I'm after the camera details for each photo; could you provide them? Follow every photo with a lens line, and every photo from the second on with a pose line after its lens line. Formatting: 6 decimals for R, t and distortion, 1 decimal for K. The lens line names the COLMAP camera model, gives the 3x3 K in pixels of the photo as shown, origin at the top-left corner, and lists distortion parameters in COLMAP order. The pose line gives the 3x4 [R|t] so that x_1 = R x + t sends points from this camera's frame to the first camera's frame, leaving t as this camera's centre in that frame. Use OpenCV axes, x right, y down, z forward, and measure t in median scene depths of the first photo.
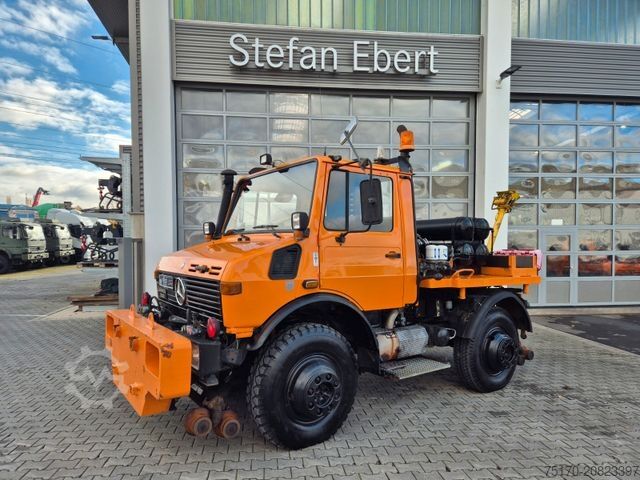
lens RADIAL K [[424.7, 0, 314.7], [0, 424.7, 247.4], [0, 0, 1]] dist [0.072425, -0.058688]
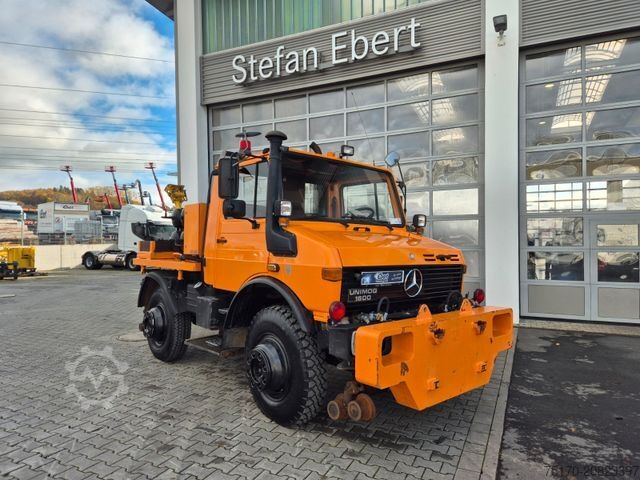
lens RADIAL K [[424.7, 0, 318.1], [0, 424.7, 241.4], [0, 0, 1]] dist [0.072425, -0.058688]
pose [[0.849857, -0.000477, -0.527012, 0.586629], [-0.006337, 0.999918, -0.011124, 0.013291], [0.526975, 0.012794, 0.849785, 0.132135]]
